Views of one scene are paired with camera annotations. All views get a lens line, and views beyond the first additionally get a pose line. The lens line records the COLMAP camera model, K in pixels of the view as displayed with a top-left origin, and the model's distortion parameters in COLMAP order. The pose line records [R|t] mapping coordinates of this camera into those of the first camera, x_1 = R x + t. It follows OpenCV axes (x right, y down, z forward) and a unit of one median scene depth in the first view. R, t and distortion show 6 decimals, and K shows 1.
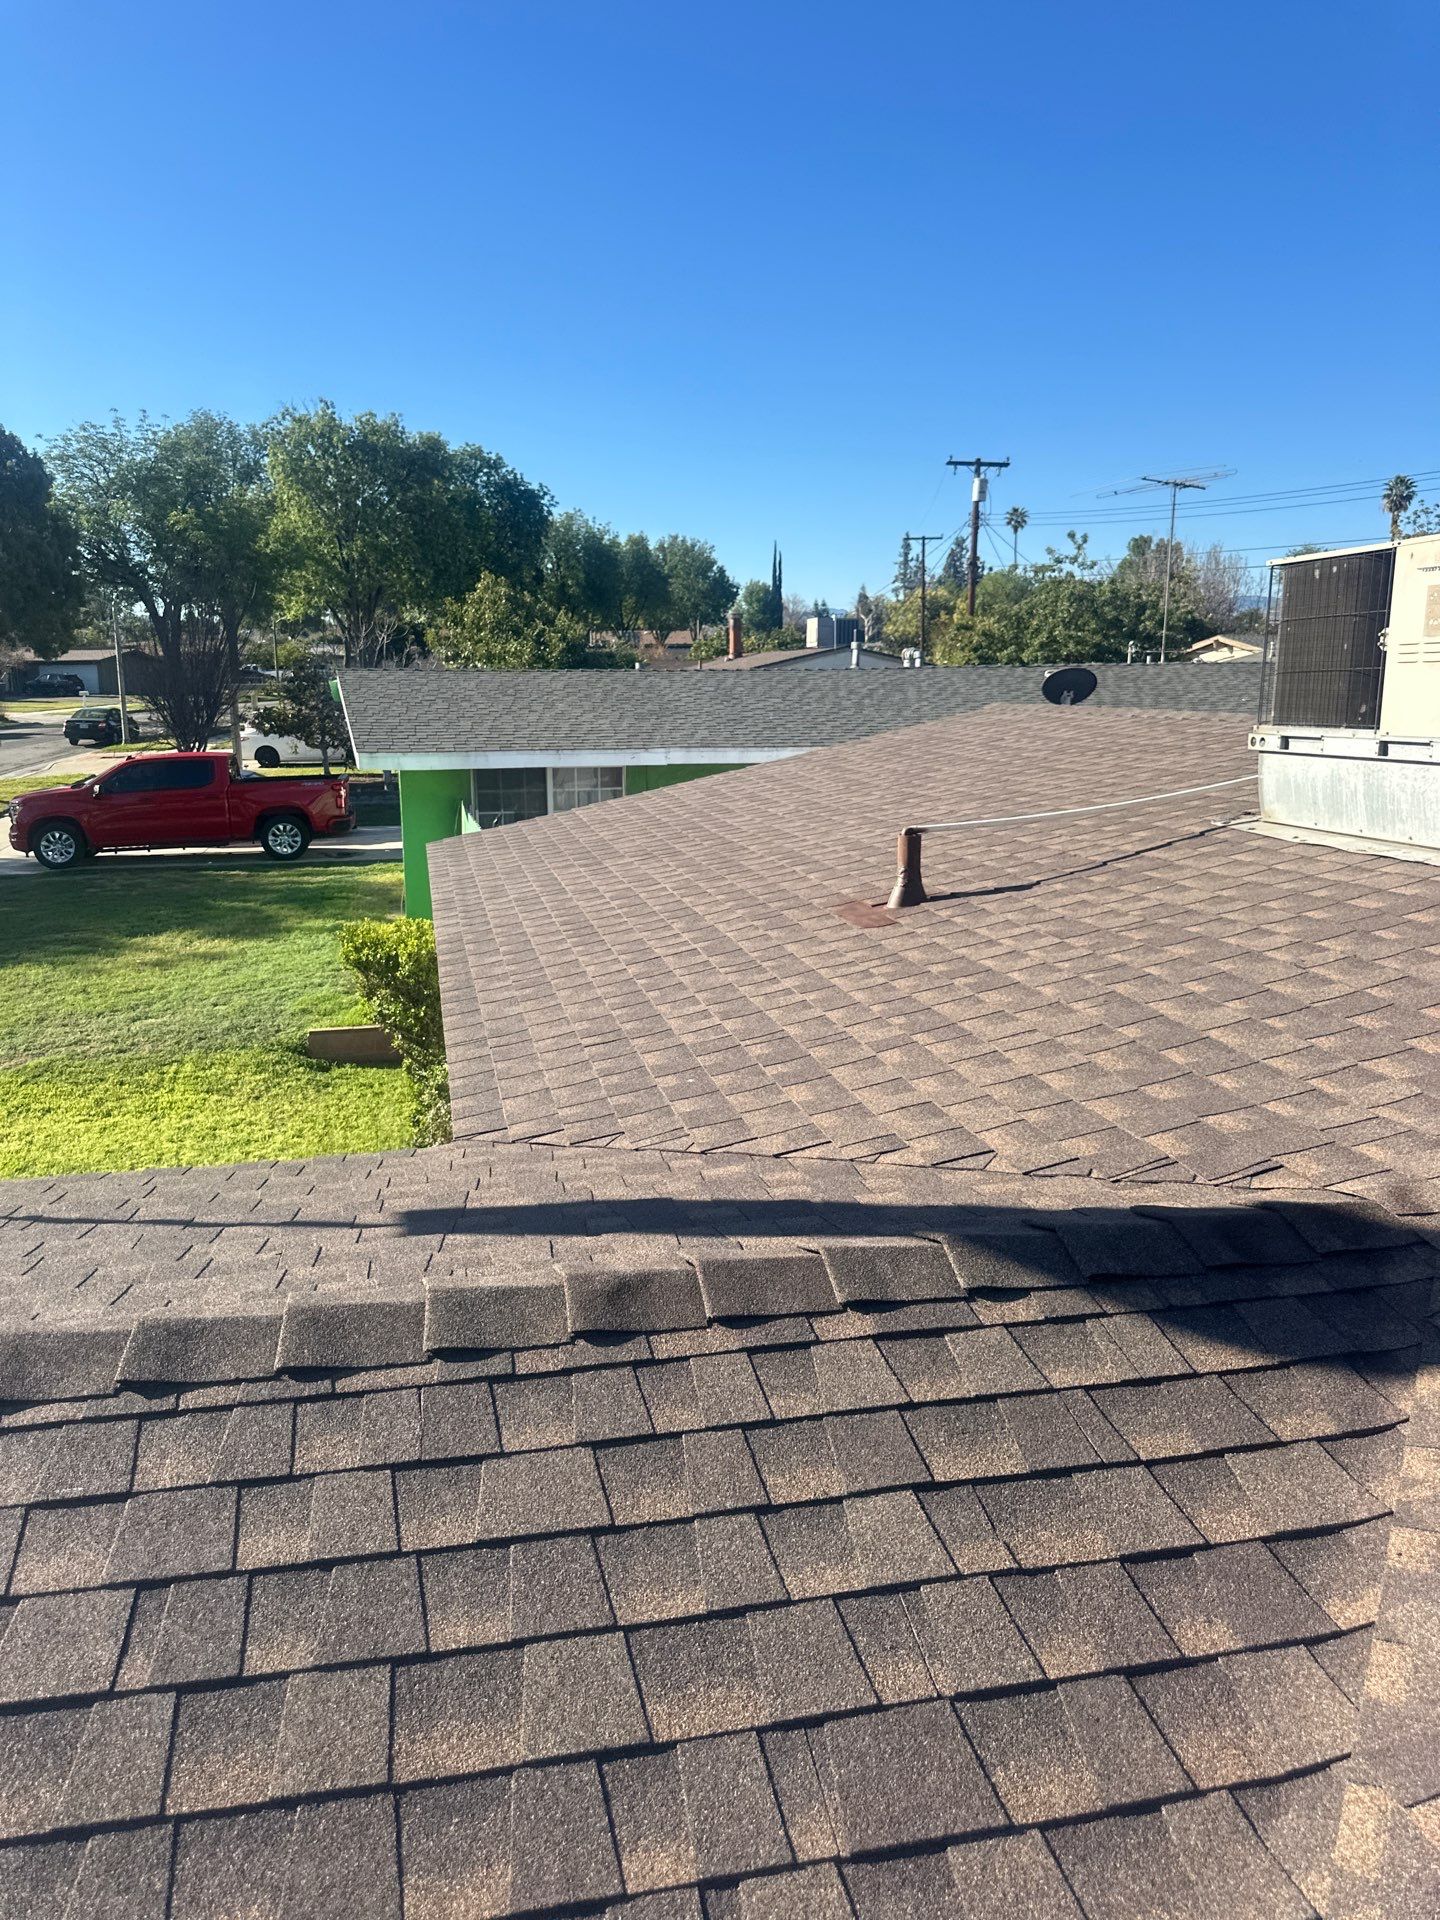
lens RADIAL K [[1429.4, 0, 670.5], [0, 1429.4, 942.6], [0, 0, 1]] dist [0.068848, -0.104732]
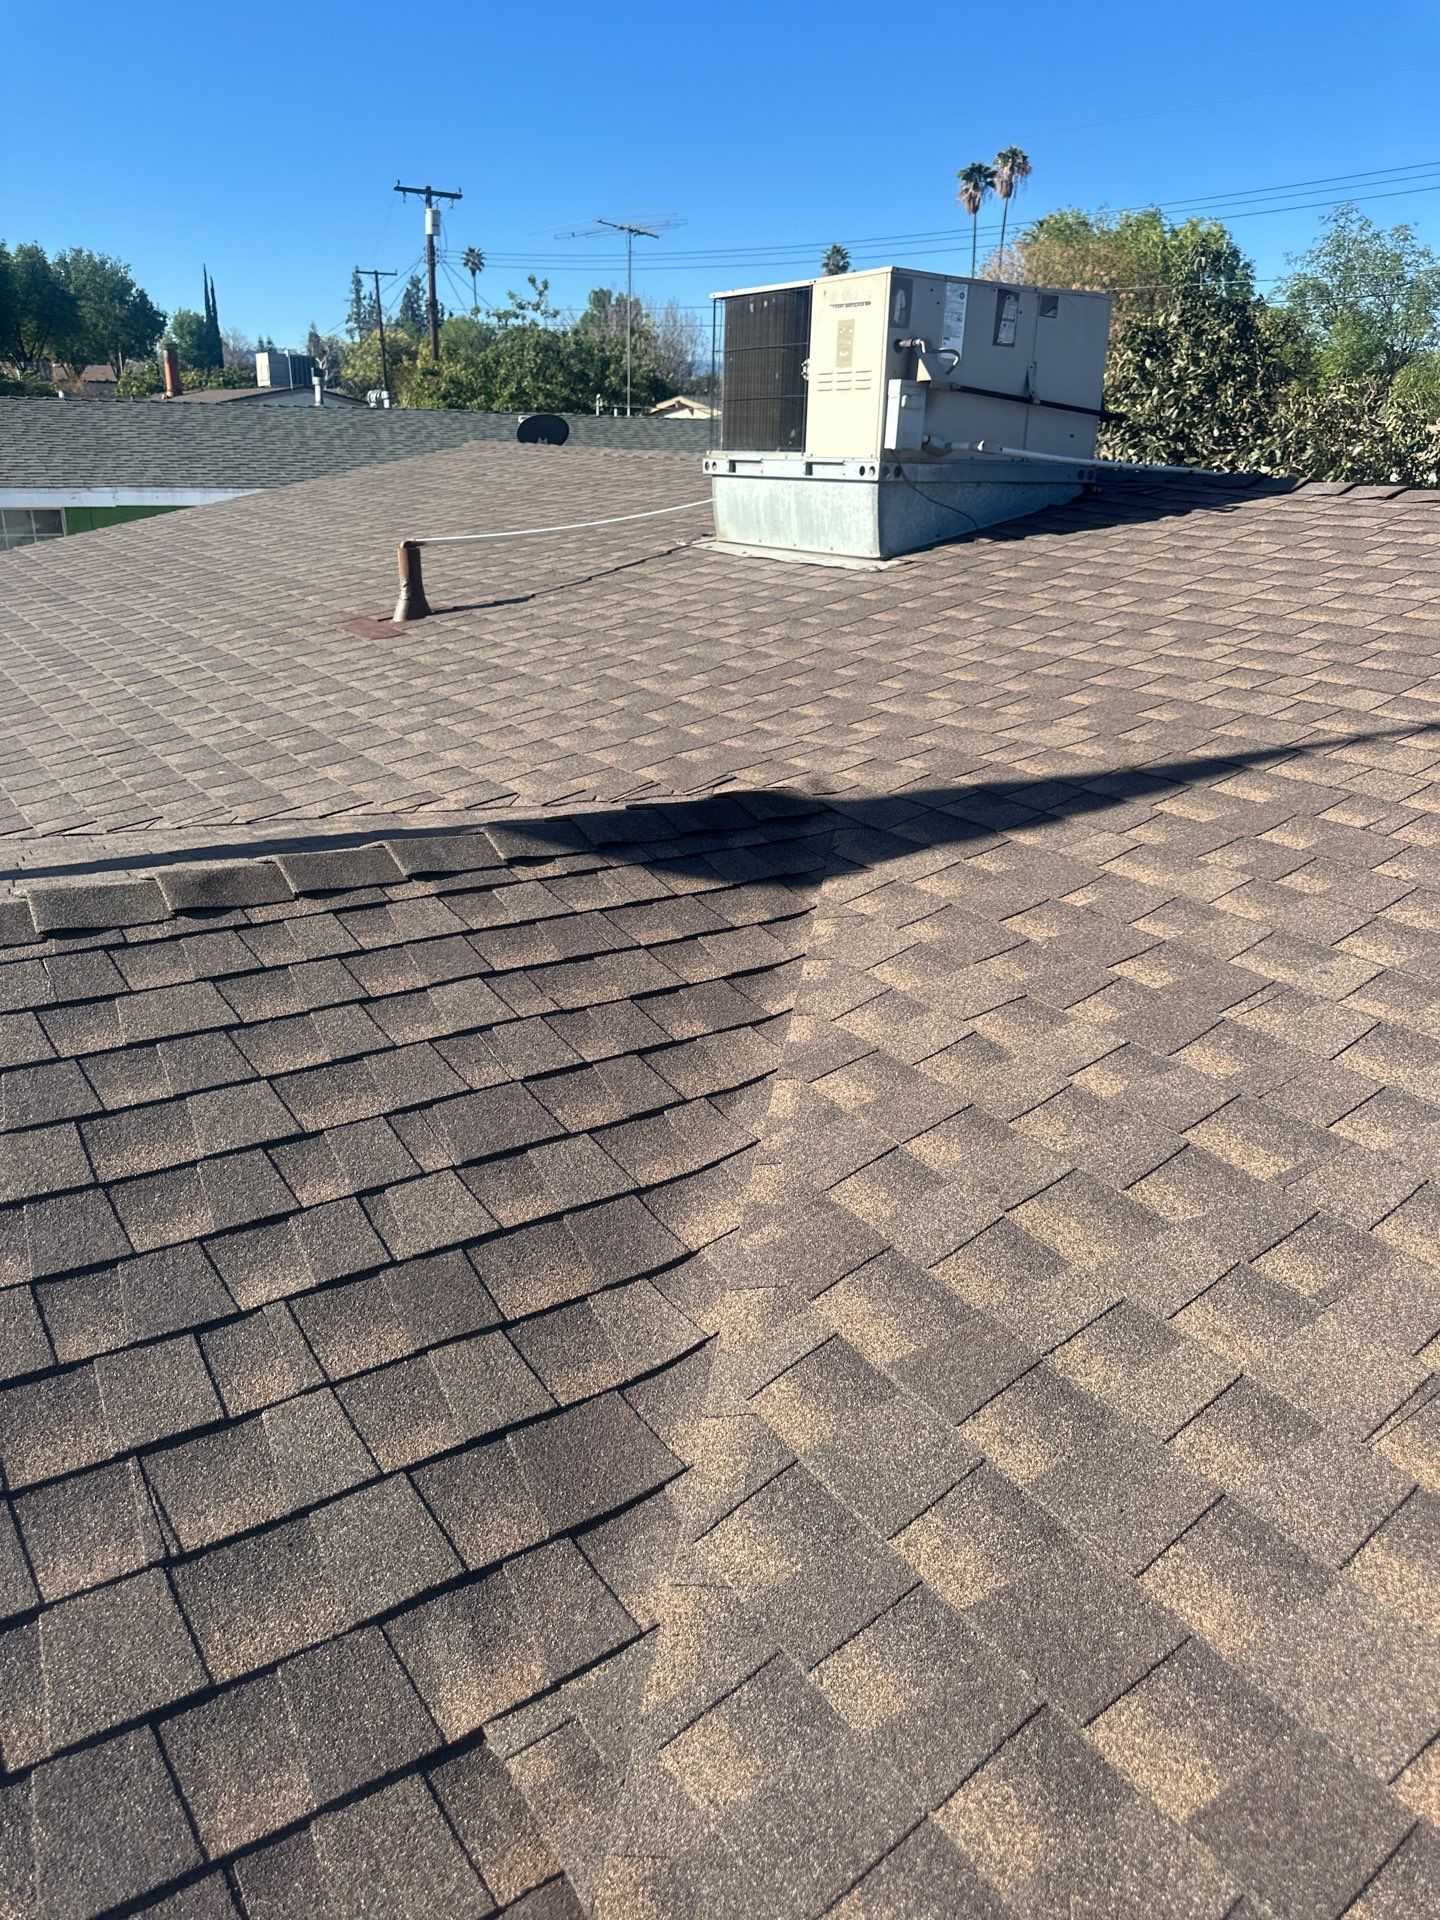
lens RADIAL K [[1429.4, 0, 758.0], [0, 1429.4, 979.4], [0, 0, 1]] dist [0.068848, -0.104732]
pose [[0.917849, -0.107285, 0.382155, -0.046216], [0.038257, 0.982208, 0.183858, 0.068691], [-0.395081, -0.154134, 0.905623, -0.136226]]
